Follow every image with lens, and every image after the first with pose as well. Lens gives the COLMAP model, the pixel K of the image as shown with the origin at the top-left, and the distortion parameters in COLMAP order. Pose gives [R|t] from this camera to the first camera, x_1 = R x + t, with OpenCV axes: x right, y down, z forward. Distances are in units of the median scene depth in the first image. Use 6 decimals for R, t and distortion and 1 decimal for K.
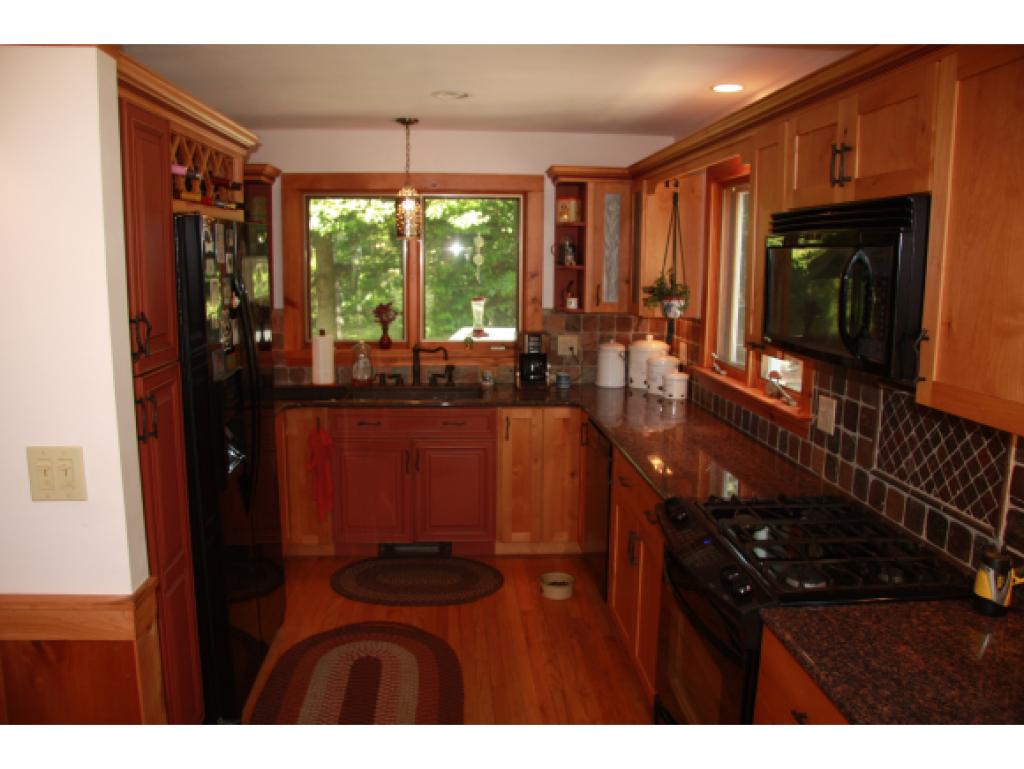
lens RADIAL K [[797.5, 0, 511.4], [0, 797.5, 385.8], [0, 0, 1]] dist [-0.149685, 0.085678]
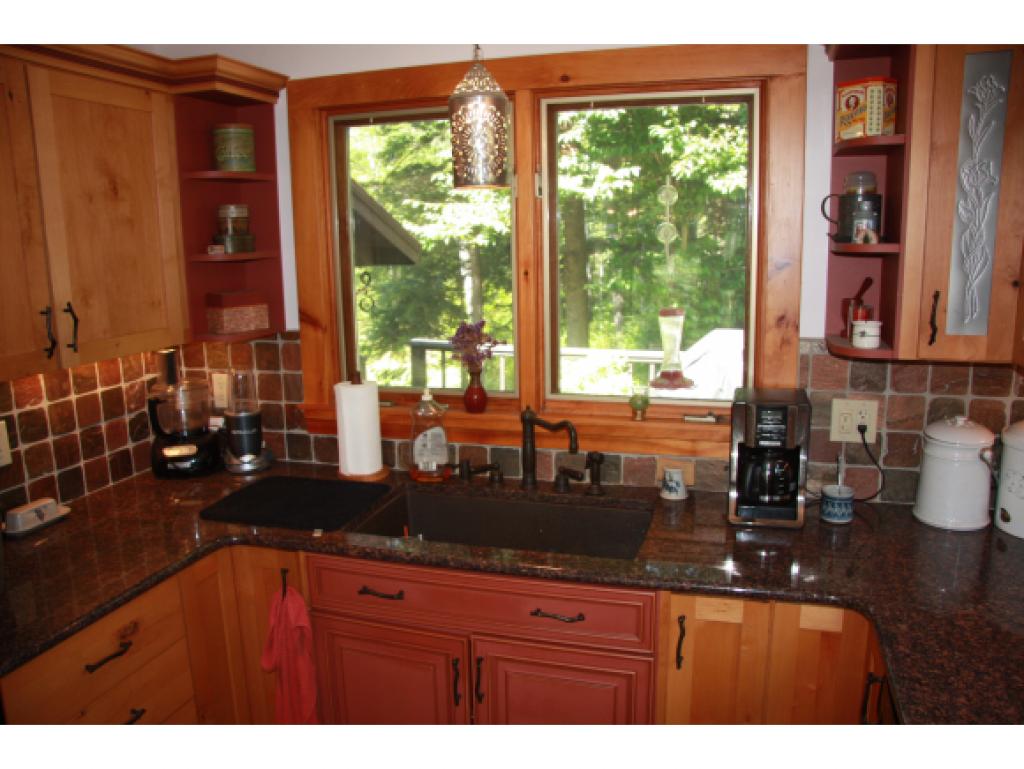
lens RADIAL K [[797.5, 0, 508.1], [0, 797.5, 391.8], [0, 0, 1]] dist [-0.149685, 0.085678]
pose [[0.931424, 0.043810, -0.361289, 0.047517], [-0.029463, 0.998547, 0.045125, -0.083658], [0.362741, -0.031386, 0.931361, 0.533134]]
